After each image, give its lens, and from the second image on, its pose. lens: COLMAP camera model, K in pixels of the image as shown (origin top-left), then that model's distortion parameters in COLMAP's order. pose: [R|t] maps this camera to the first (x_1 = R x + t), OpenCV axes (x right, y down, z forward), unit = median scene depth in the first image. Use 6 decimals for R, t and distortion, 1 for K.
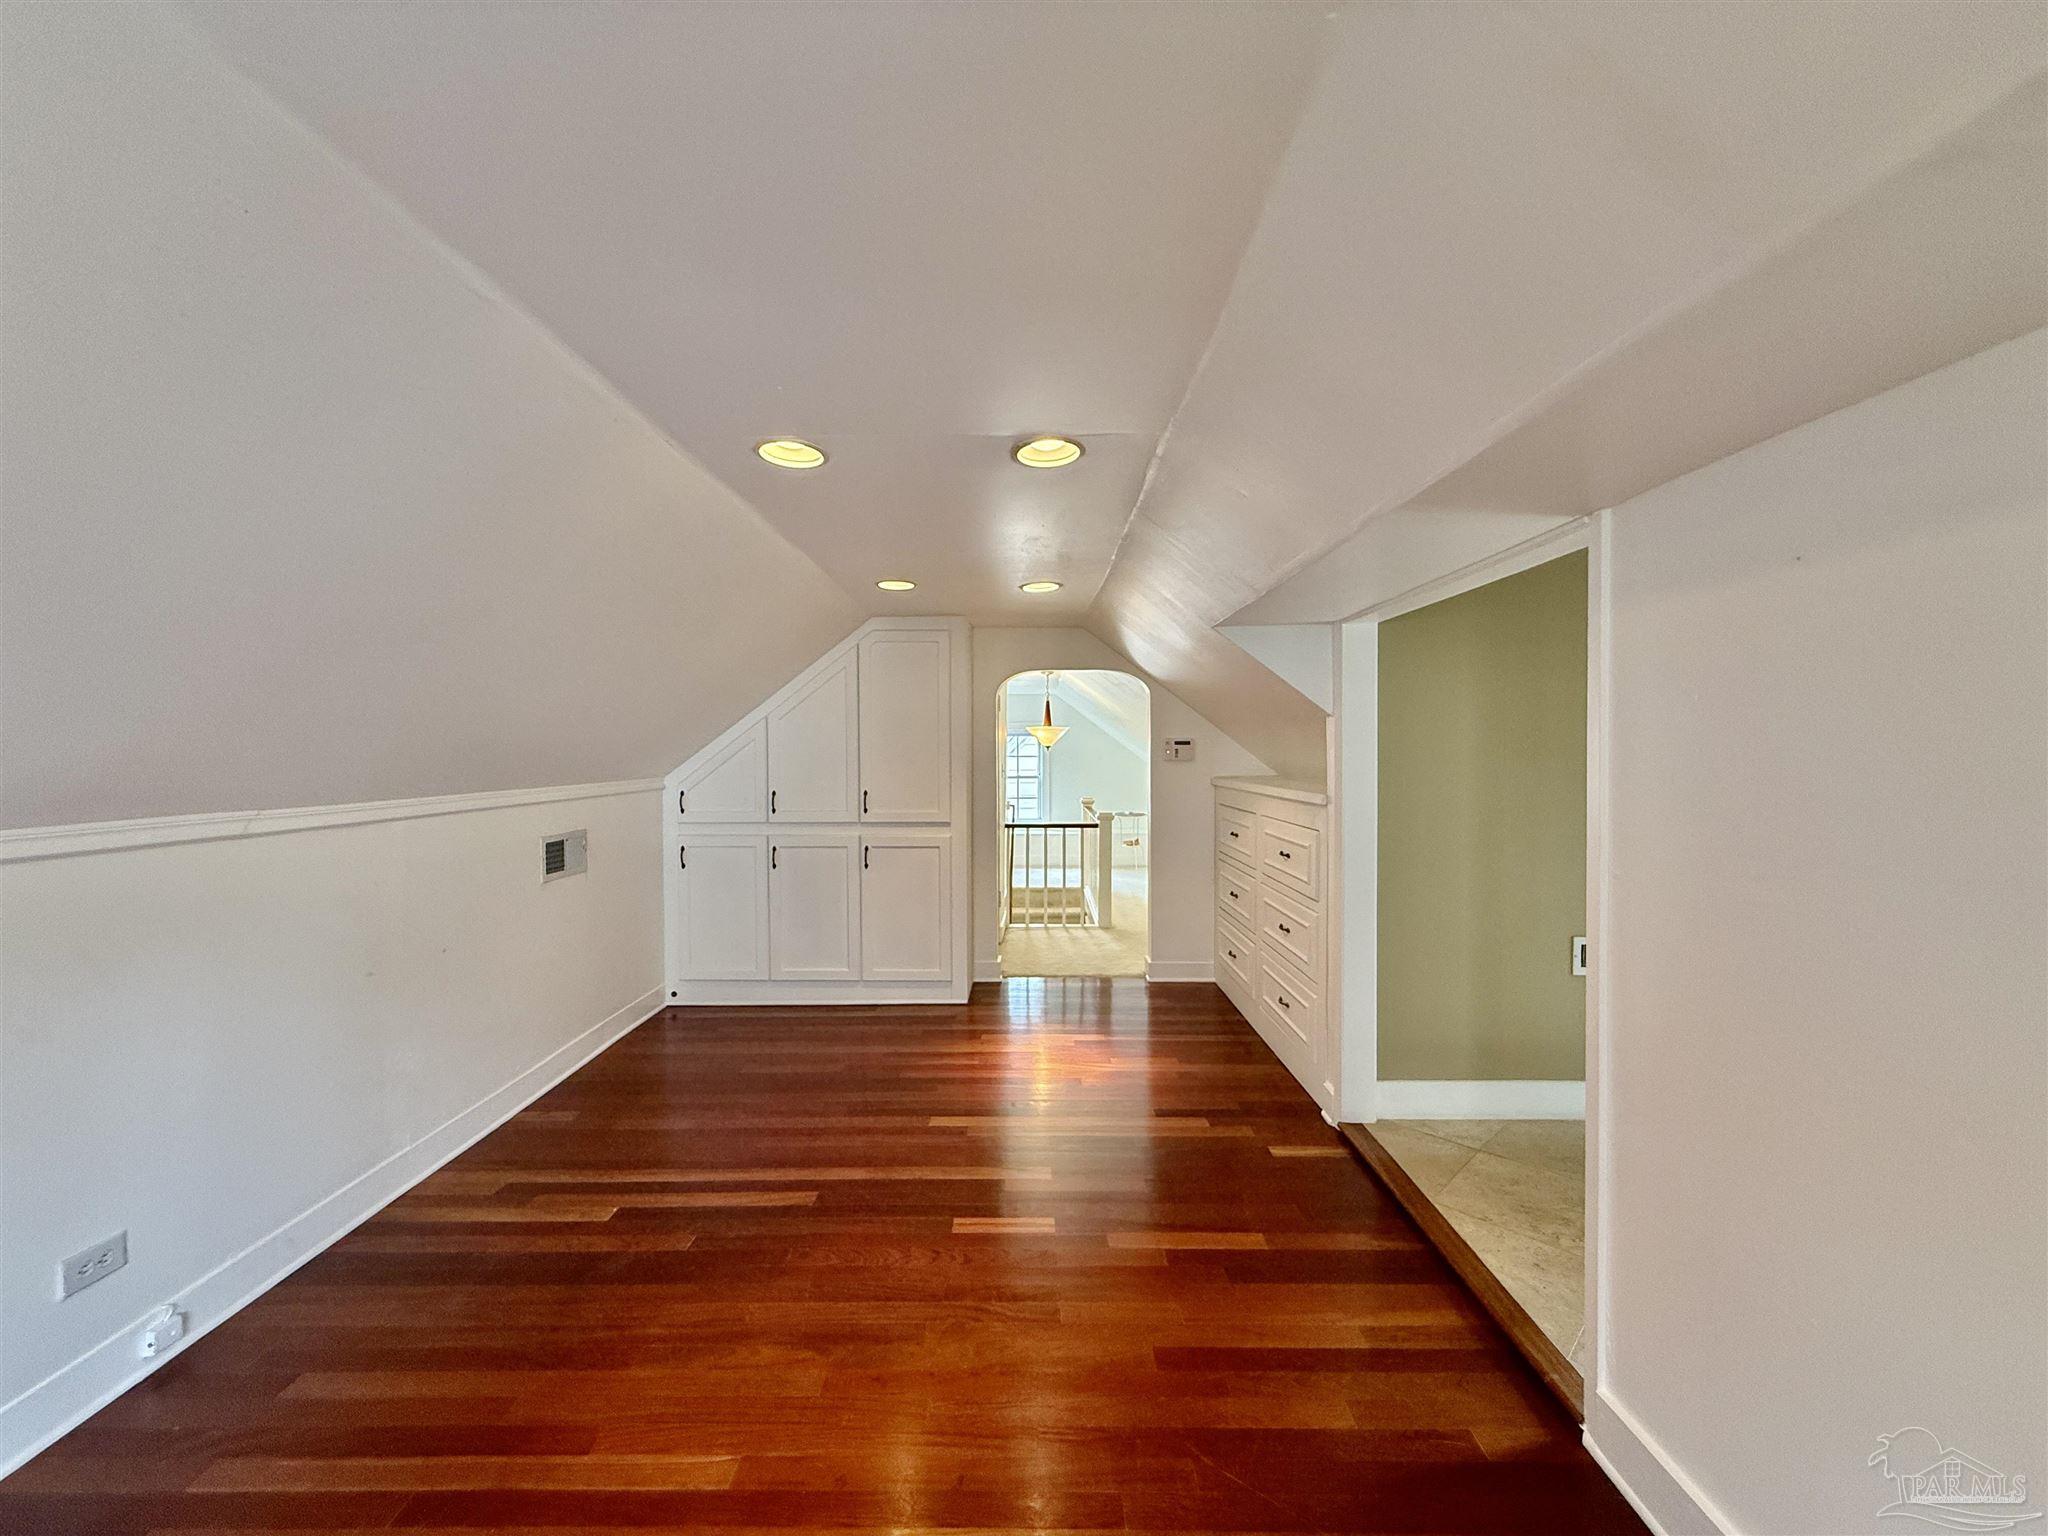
lens RADIAL K [[817.2, 0, 1021.0], [0, 817.2, 772.7], [0, 0, 1]] dist [-0.000087, 0.000050]
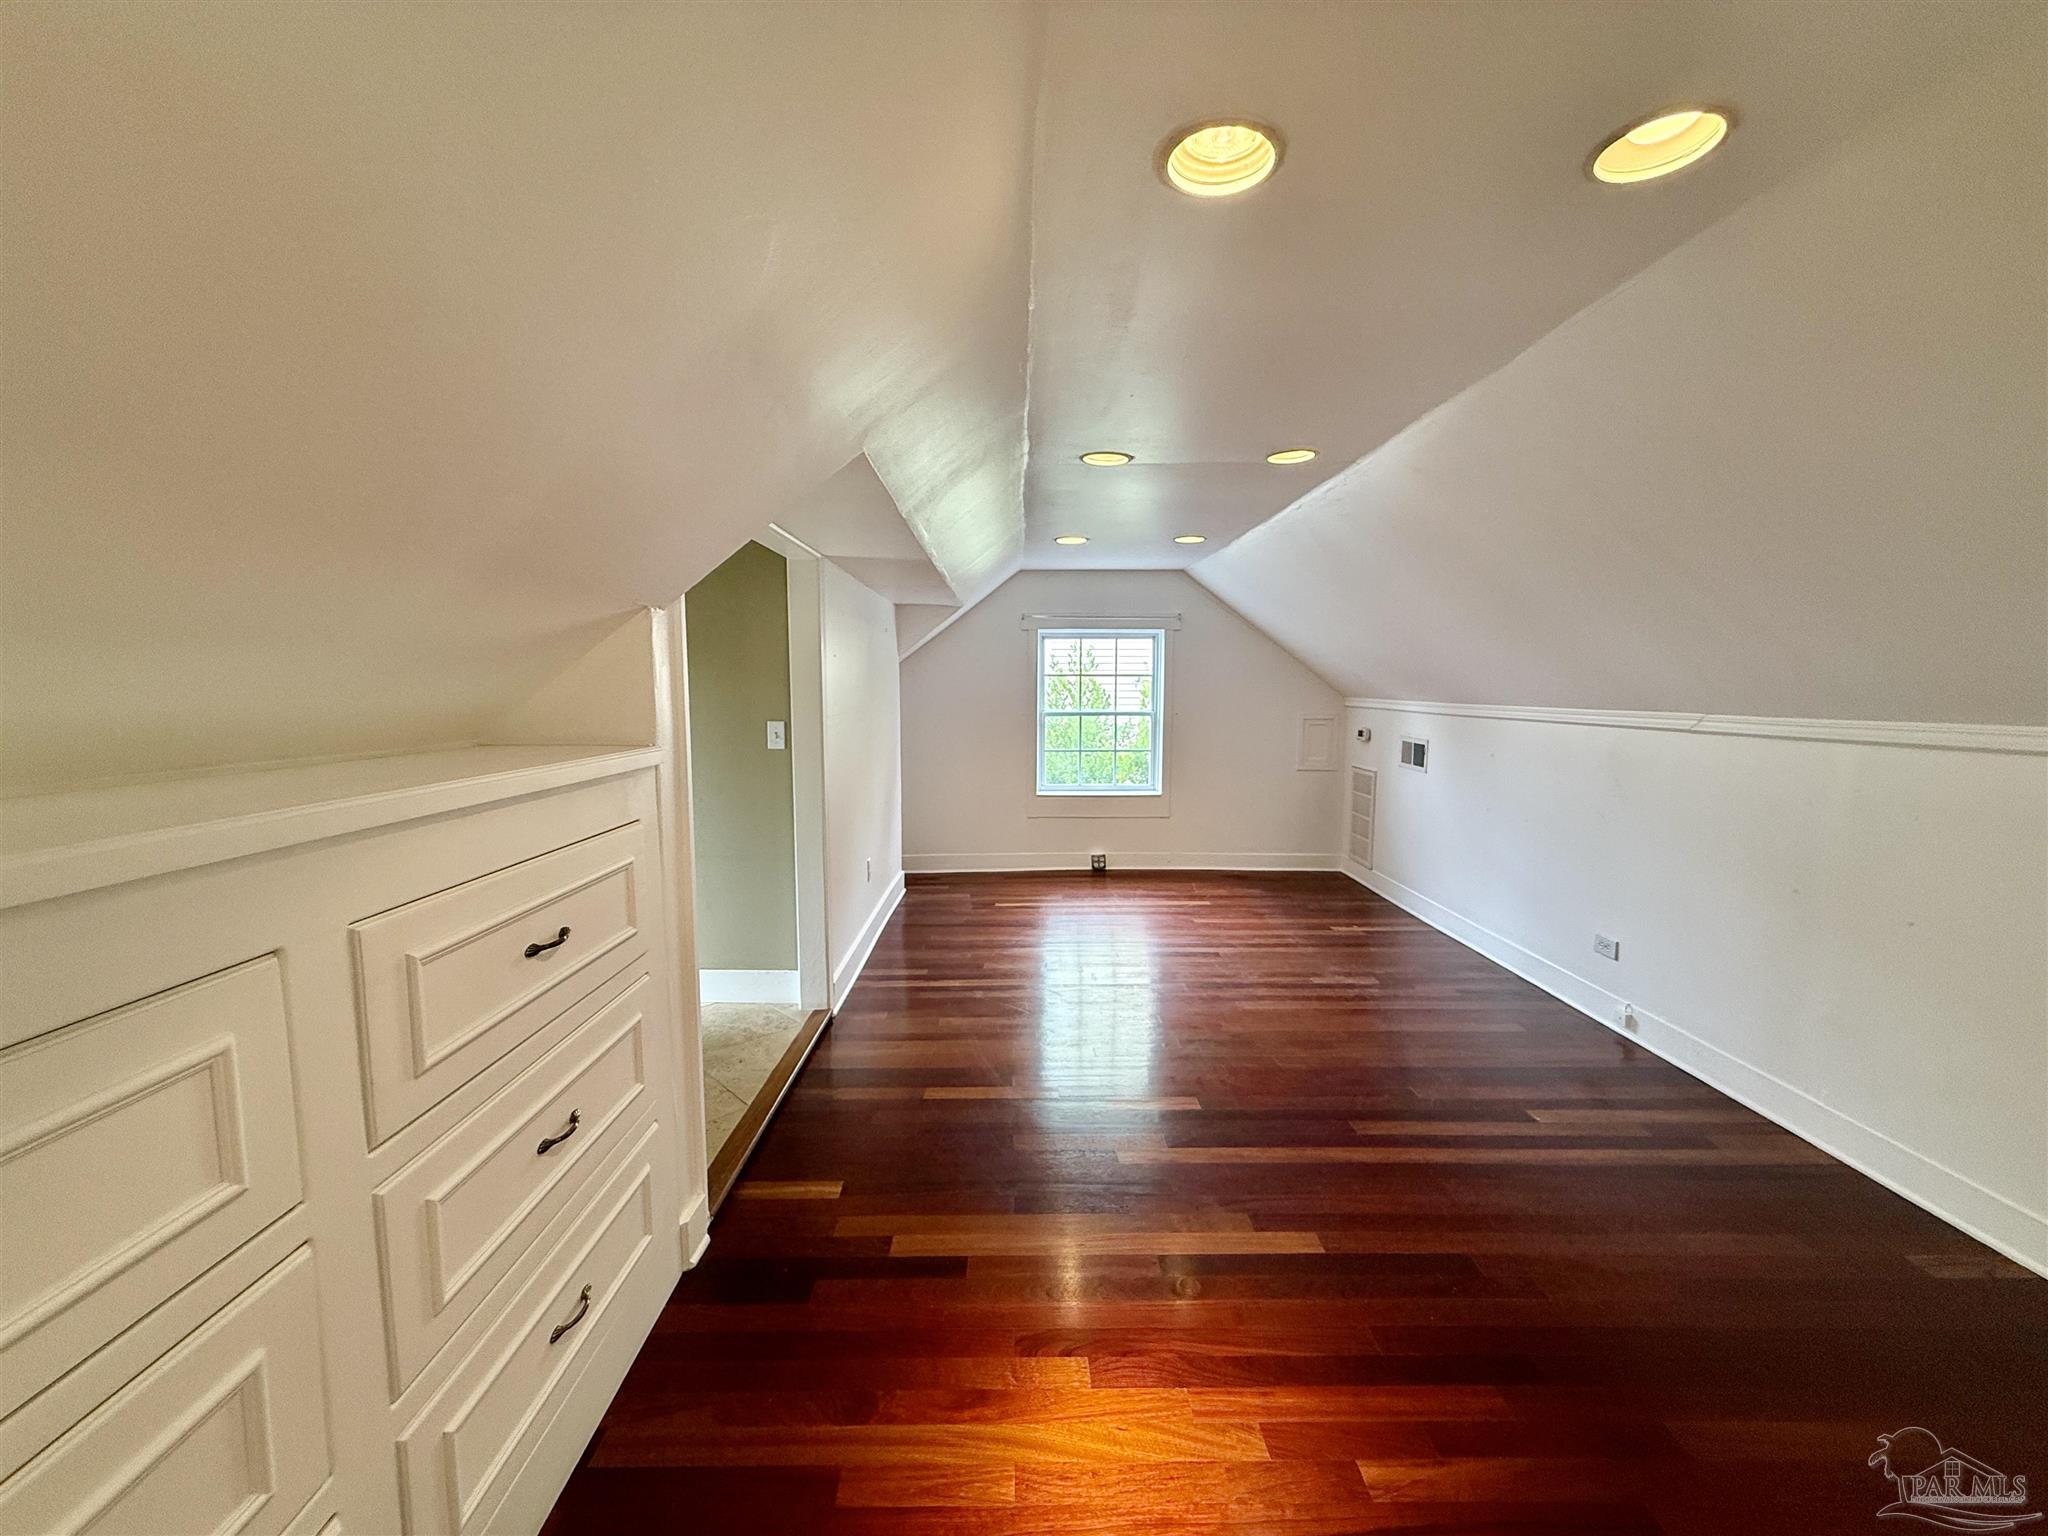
lens RADIAL K [[817.2, 0, 1021.0], [0, 817.2, 772.7], [0, 0, 1]] dist [-0.000087, 0.000050]
pose [[-0.999692, 0.006300, -0.024005, 0.149391], [0.003371, 0.992749, 0.120160, -0.015269], [0.024588, 0.120042, -0.992464, 1.702669]]
